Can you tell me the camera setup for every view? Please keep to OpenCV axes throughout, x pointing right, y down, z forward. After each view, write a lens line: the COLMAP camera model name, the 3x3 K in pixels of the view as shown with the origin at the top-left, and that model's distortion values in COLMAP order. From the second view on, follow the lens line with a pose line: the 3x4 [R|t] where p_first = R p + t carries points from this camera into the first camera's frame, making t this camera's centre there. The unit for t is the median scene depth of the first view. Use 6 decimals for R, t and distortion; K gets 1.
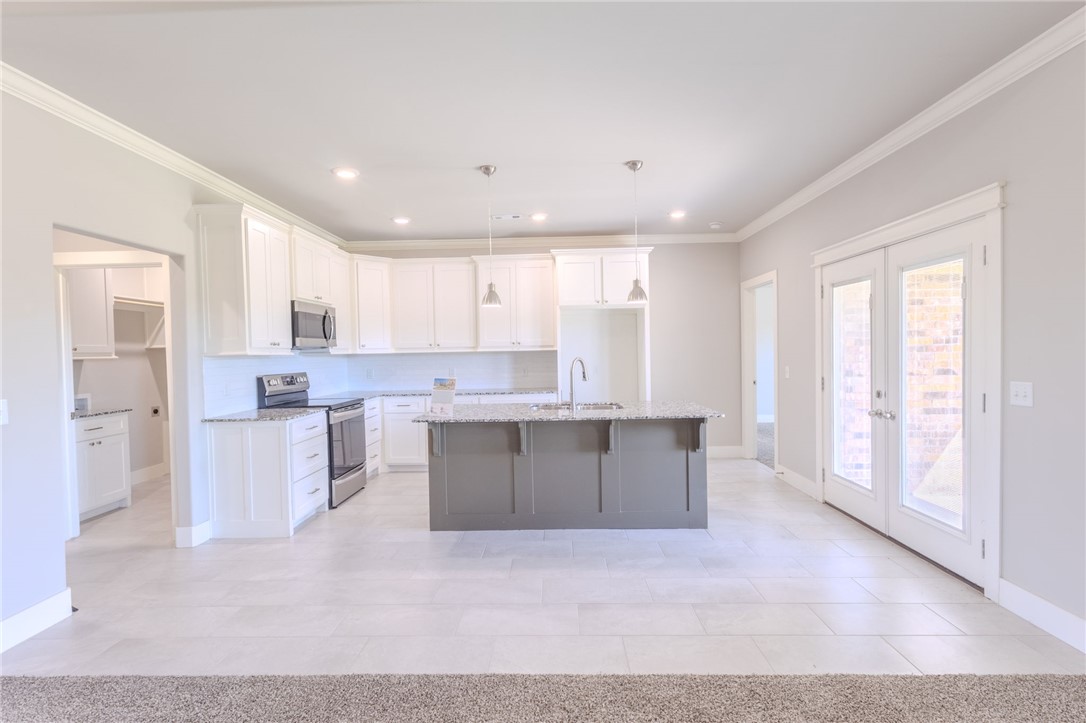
lens RADIAL K [[500.5, 0, 544.2], [0, 500.5, 363.3], [0, 0, 1]] dist [0.004032, 0.000662]
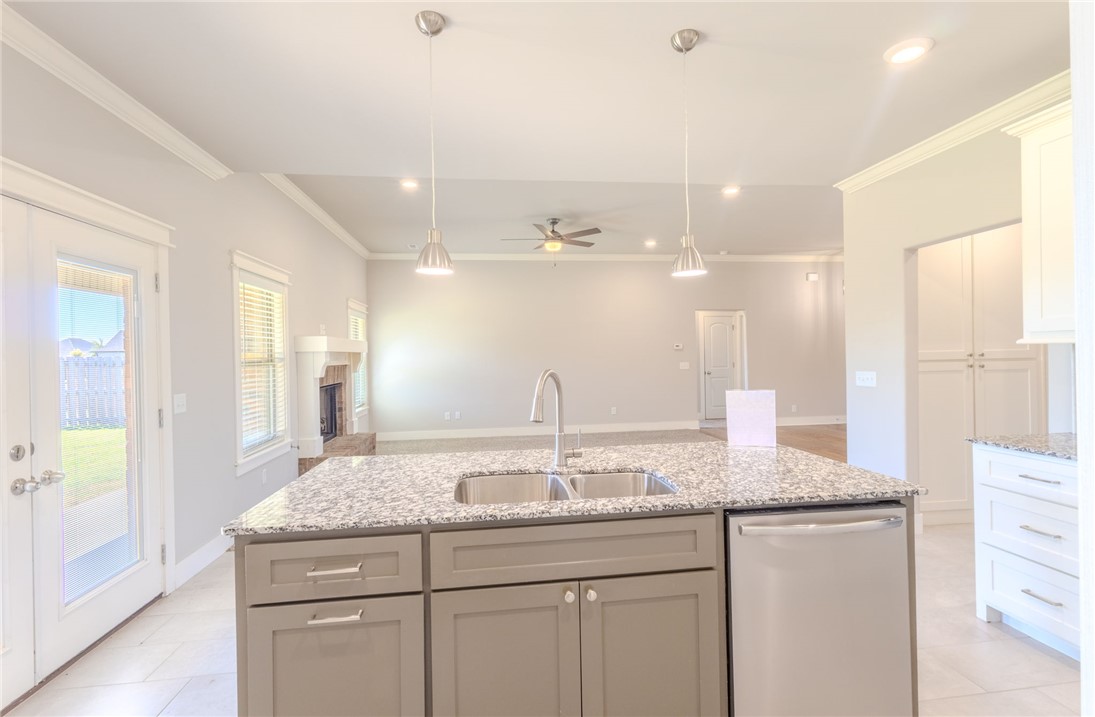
lens RADIAL K [[505.6, 0, 547.9], [0, 505.6, 355.3], [0, 0, 1]] dist [0.002902, 0.001099]
pose [[-0.989702, 0.033865, -0.139083, 0.148463], [0.030237, 0.999147, 0.028112, -0.047023], [0.139916, 0.023617, -0.989882, 1.654715]]
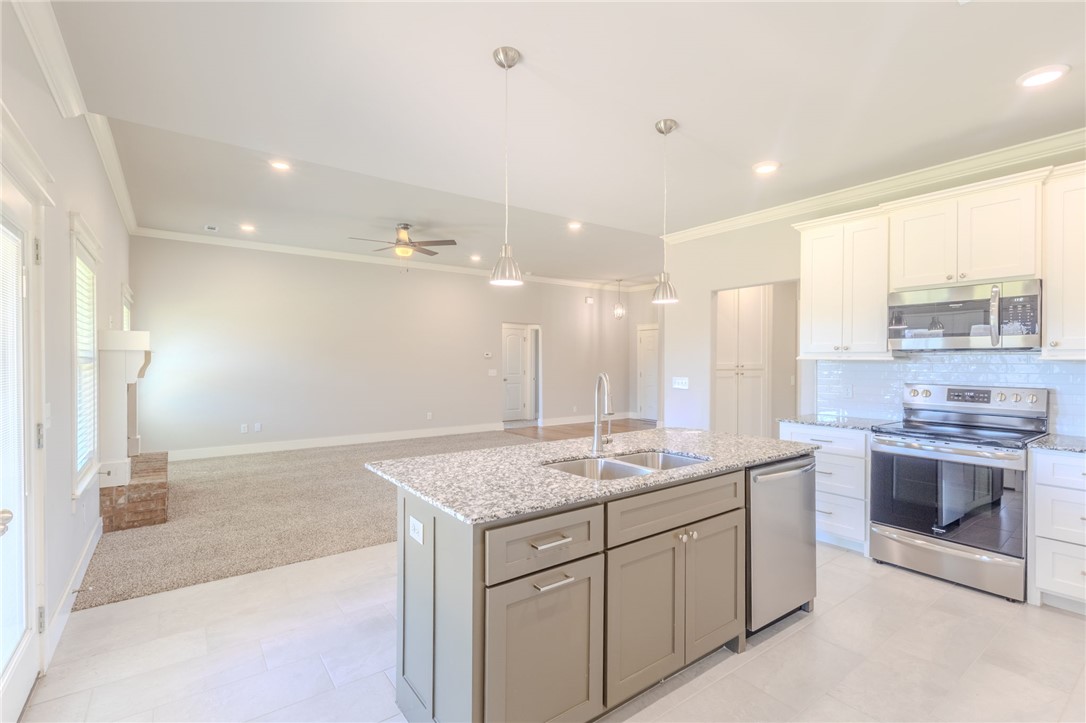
lens RADIAL K [[500.5, 0, 544.2], [0, 500.5, 363.3], [0, 0, 1]] dist [0.004032, 0.000662]
pose [[-0.795969, 0.017520, -0.605084, 0.543611], [-0.004895, 0.999362, 0.035377, -0.052136], [0.605318, 0.031121, -0.795375, 1.596134]]
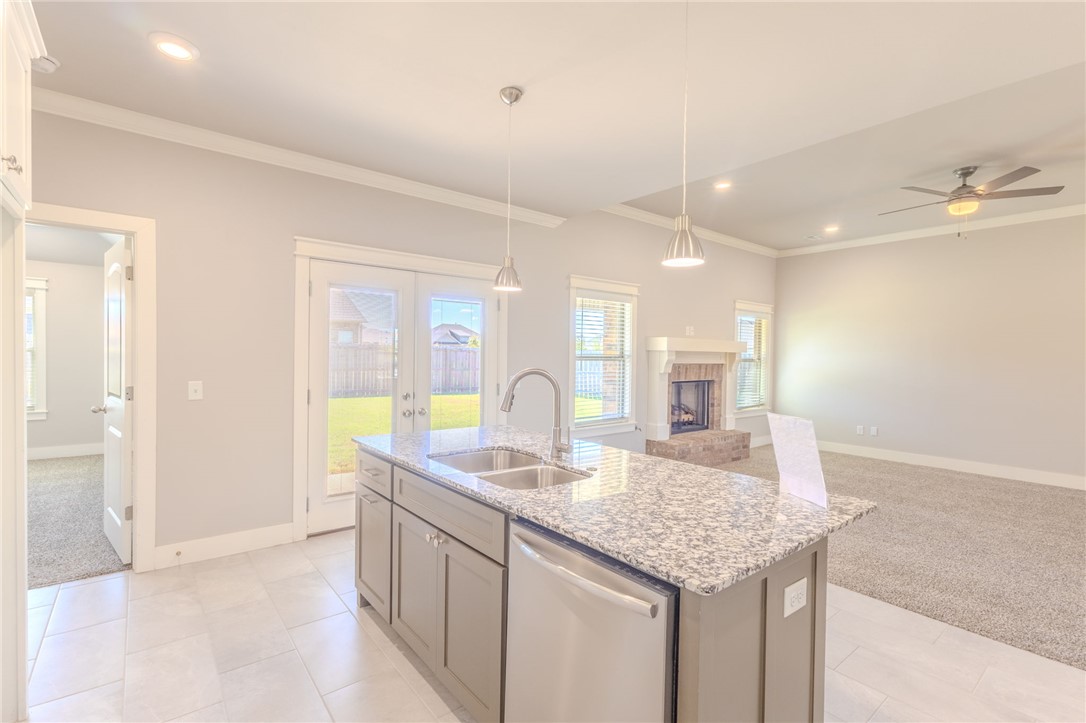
lens RADIAL K [[500.5, 0, 544.2], [0, 500.5, 363.3], [0, 0, 1]] dist [0.004032, 0.000662]
pose [[-0.640585, -0.008065, 0.767845, -0.420400], [0.012935, 0.999690, 0.021290, -0.034980], [-0.767778, 0.023570, -0.640282, 1.494536]]
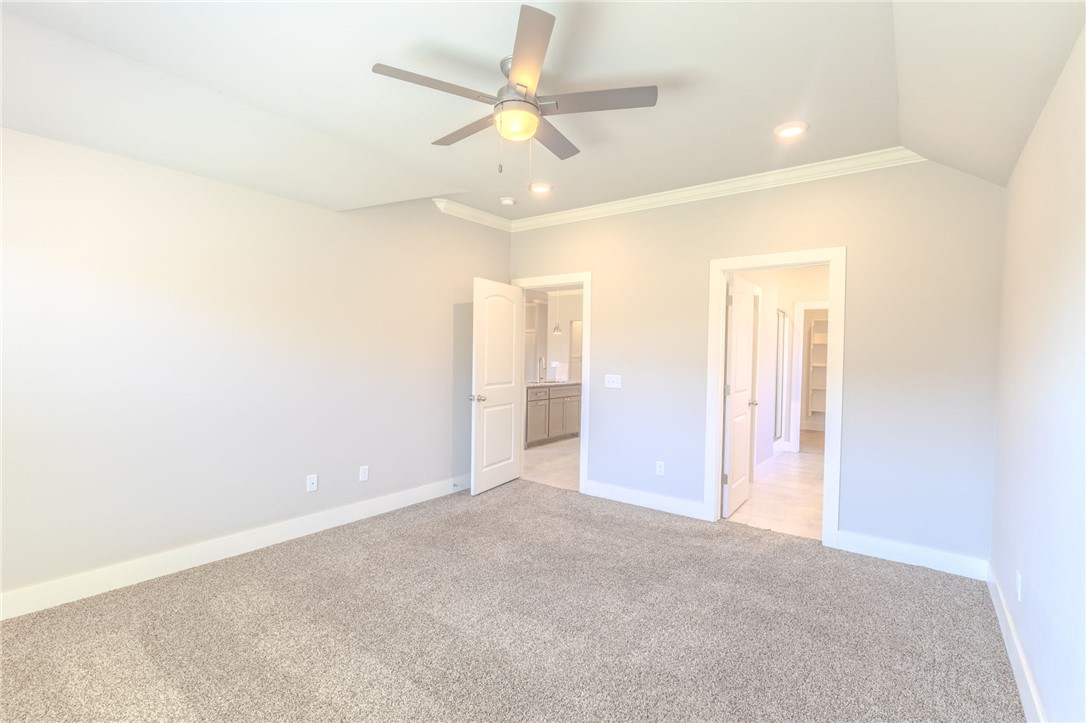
lens RADIAL K [[500.5, 0, 544.2], [0, 500.5, 363.3], [0, 0, 1]] dist [0.004032, 0.000662]
pose [[-0.592045, 0.021541, -0.805617, 1.886326], [-0.027603, 0.998514, 0.046984, -0.093056], [0.805432, 0.050054, -0.590571, 2.451879]]
